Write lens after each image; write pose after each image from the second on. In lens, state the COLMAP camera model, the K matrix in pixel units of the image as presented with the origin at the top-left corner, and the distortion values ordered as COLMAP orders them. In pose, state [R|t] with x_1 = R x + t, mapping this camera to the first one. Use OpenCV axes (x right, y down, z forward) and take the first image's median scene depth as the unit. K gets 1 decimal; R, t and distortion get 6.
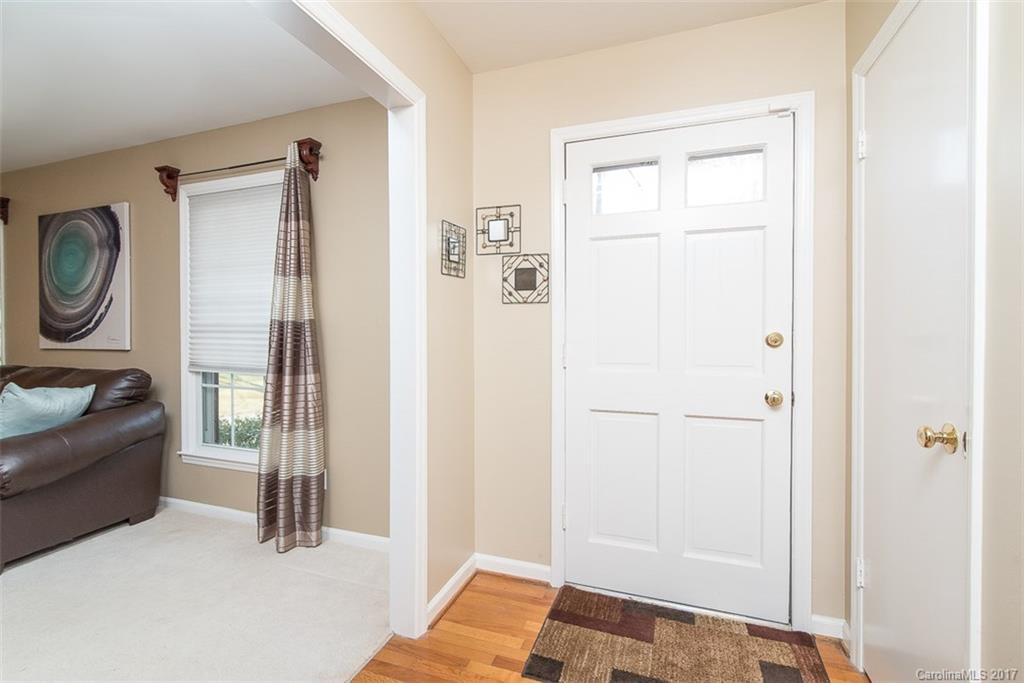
lens RADIAL K [[467.8, 0, 511.4], [0, 467.8, 337.6], [0, 0, 1]] dist [0.000776, -0.004233]
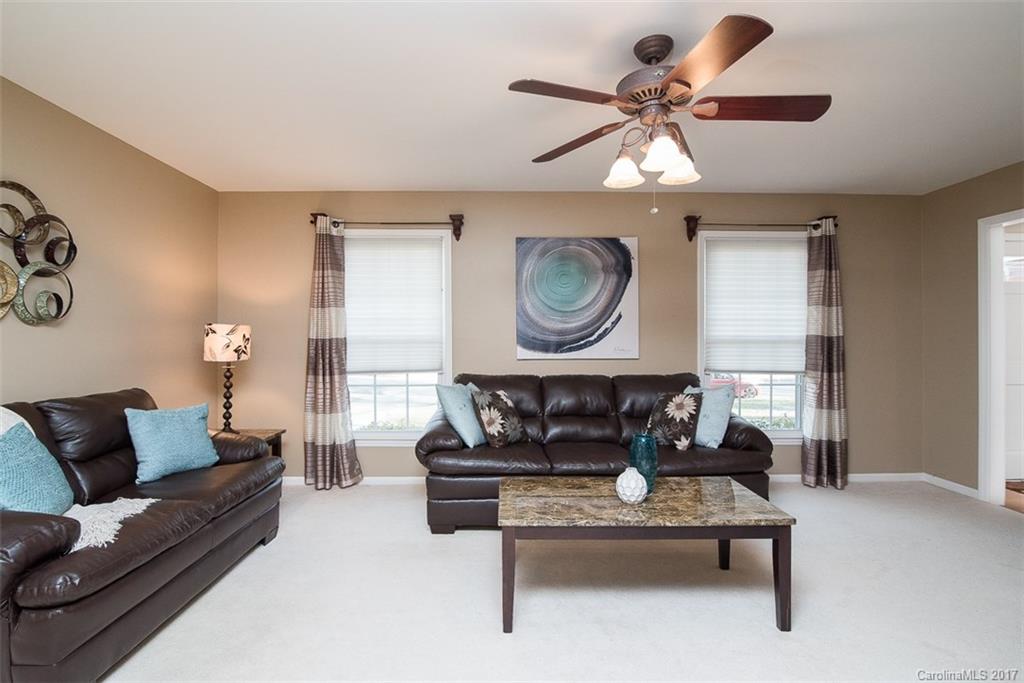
lens RADIAL K [[467.8, 0, 511.4], [0, 467.8, 337.6], [0, 0, 1]] dist [0.000776, -0.004233]
pose [[0.935563, 0.003076, 0.353146, -1.530563], [0.004251, 0.999792, -0.019971, -0.005359], [-0.353133, 0.020186, 0.935355, -0.018534]]
